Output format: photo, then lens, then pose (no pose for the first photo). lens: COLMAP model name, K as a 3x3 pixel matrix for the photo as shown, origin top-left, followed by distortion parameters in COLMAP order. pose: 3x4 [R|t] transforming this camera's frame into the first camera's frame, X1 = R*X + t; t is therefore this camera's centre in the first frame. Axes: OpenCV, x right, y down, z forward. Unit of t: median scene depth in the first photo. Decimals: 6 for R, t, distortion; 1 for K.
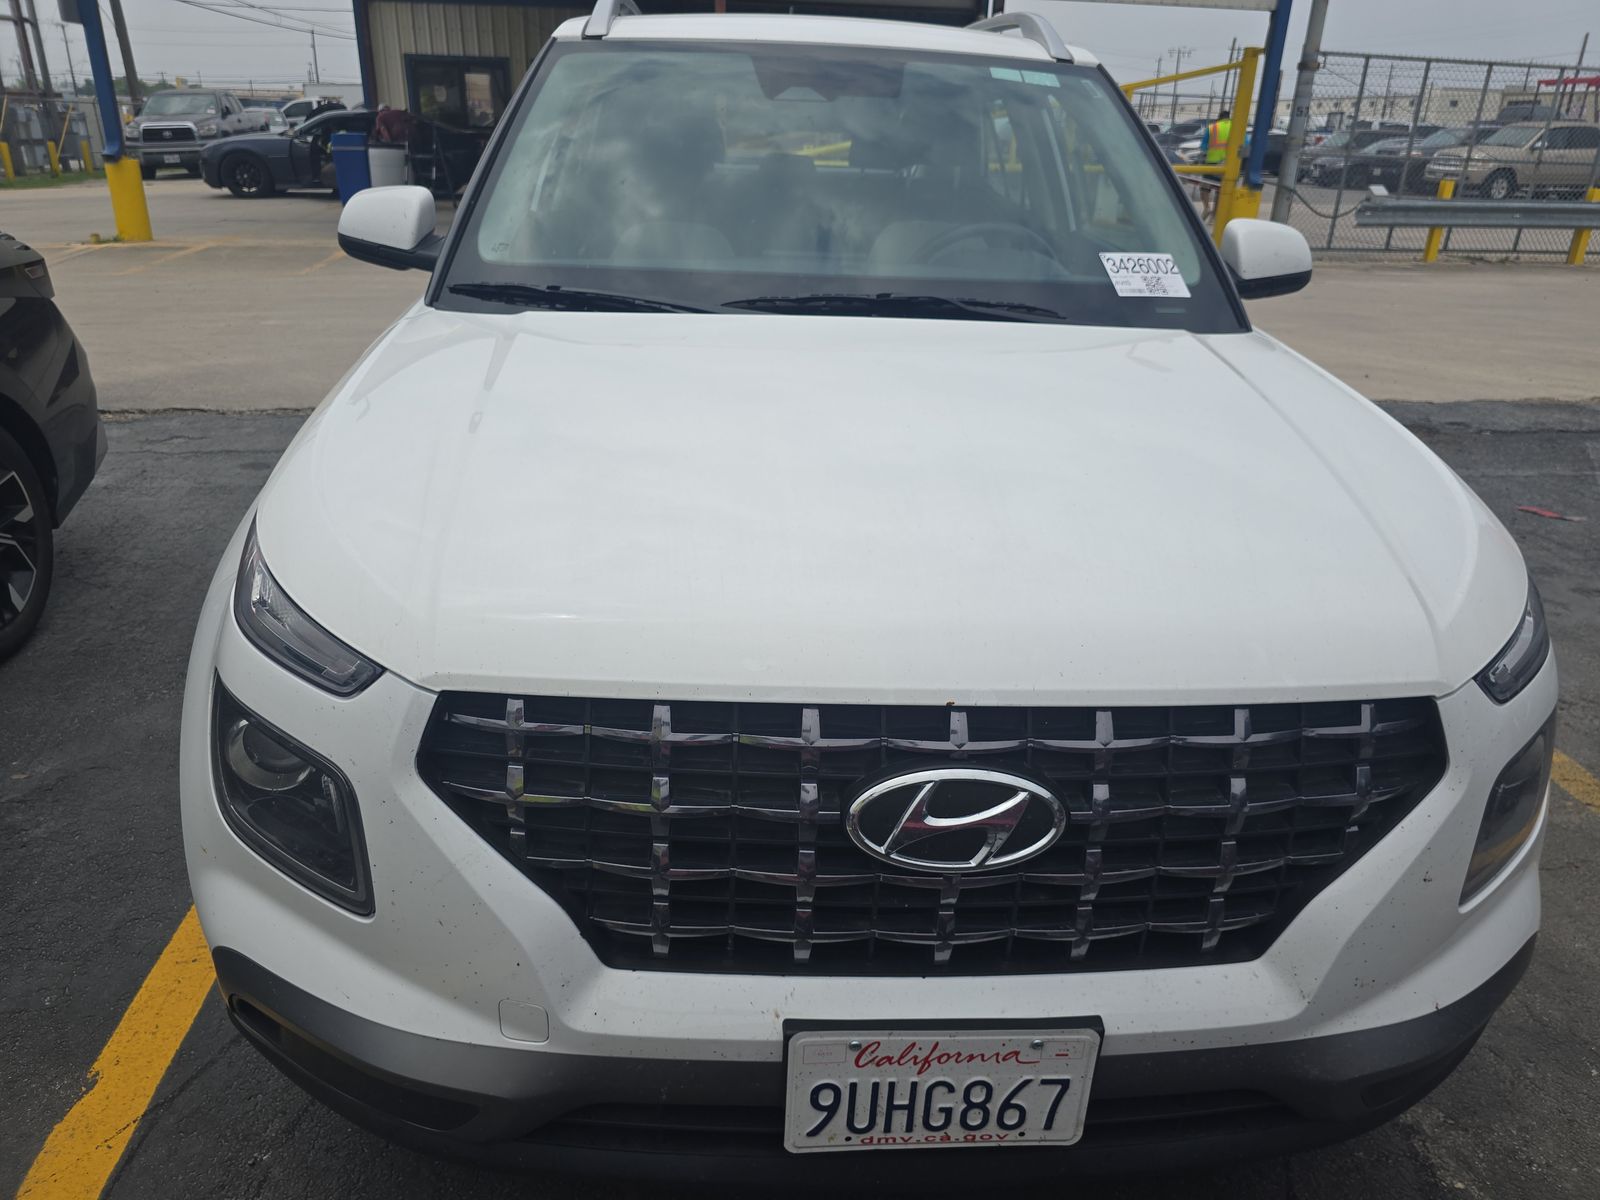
lens RADIAL K [[1108.7, 0, 803.9], [0, 1108.7, 588.8], [0, 0, 1]] dist [0.029694, -0.025057]
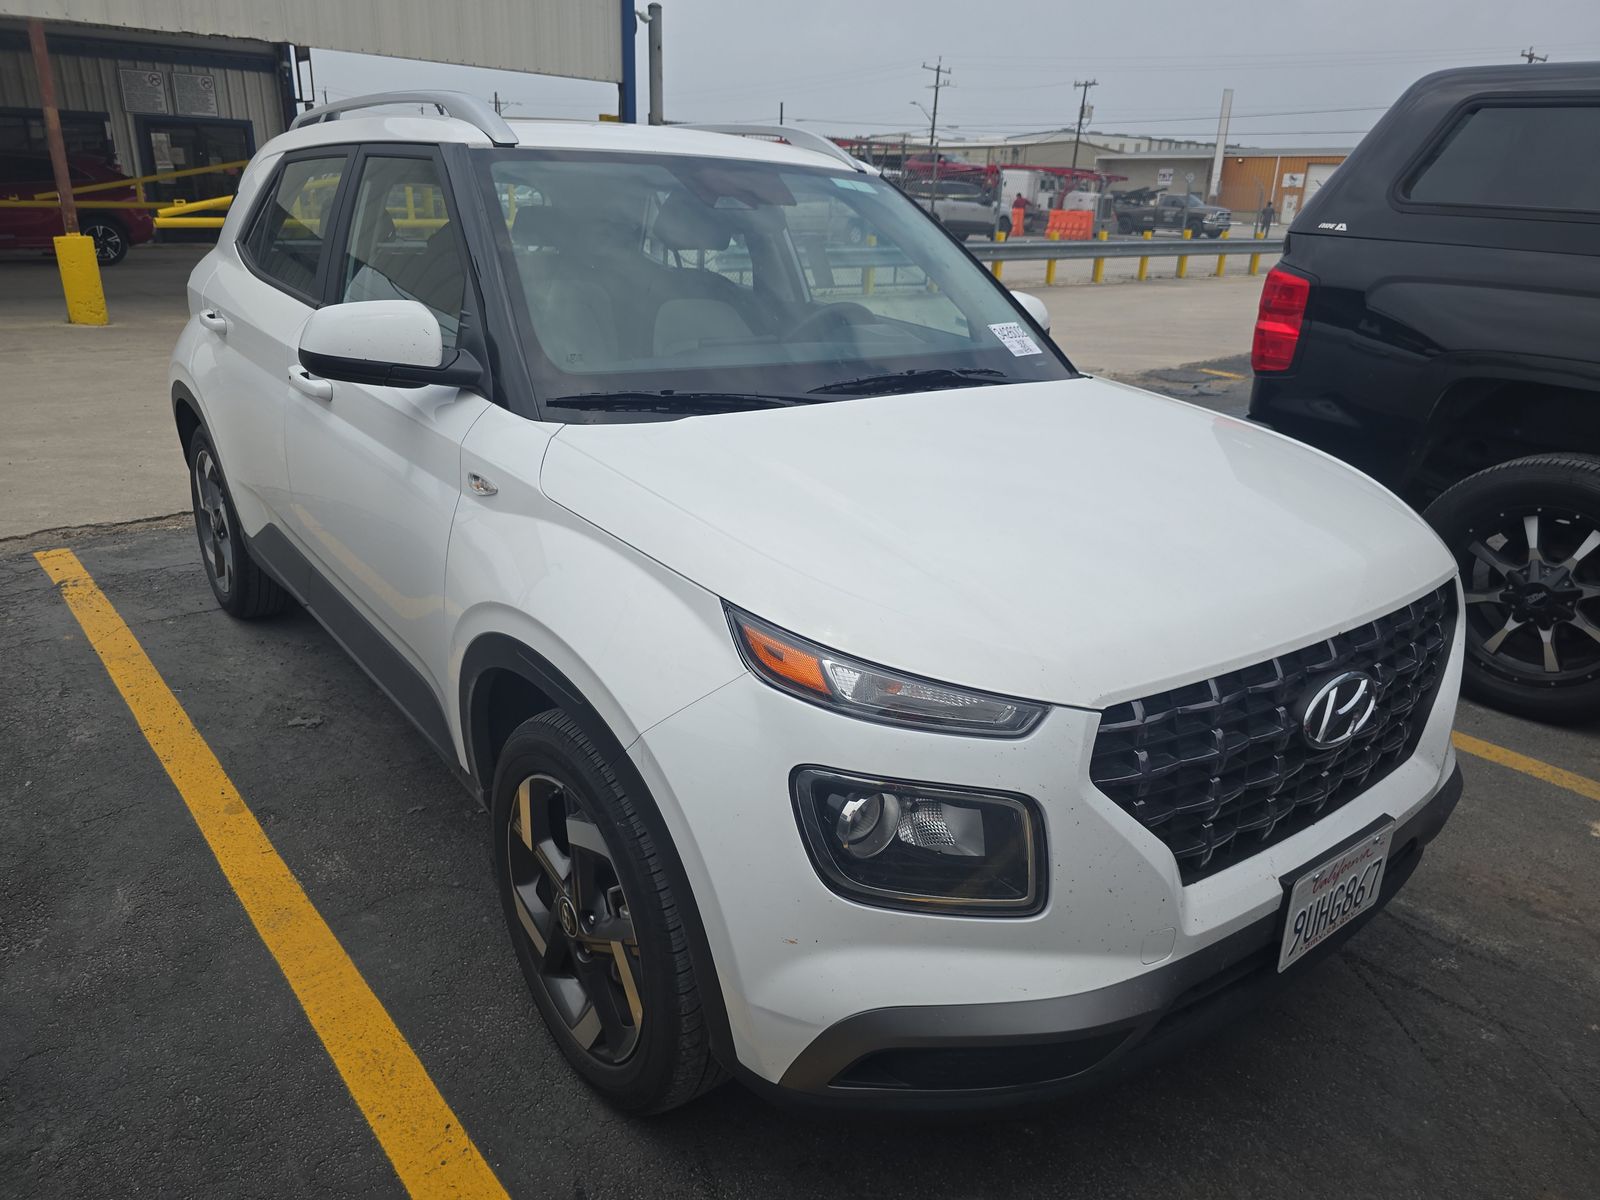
lens RADIAL K [[1108.7, 0, 799.7], [0, 1108.7, 596.9], [0, 0, 1]] dist [0.029694, -0.025057]
pose [[0.824439, -0.195580, 0.531083, -0.730964], [0.210737, 0.976997, 0.032652, -0.086617], [-0.525253, 0.084999, 0.846690, 0.044993]]
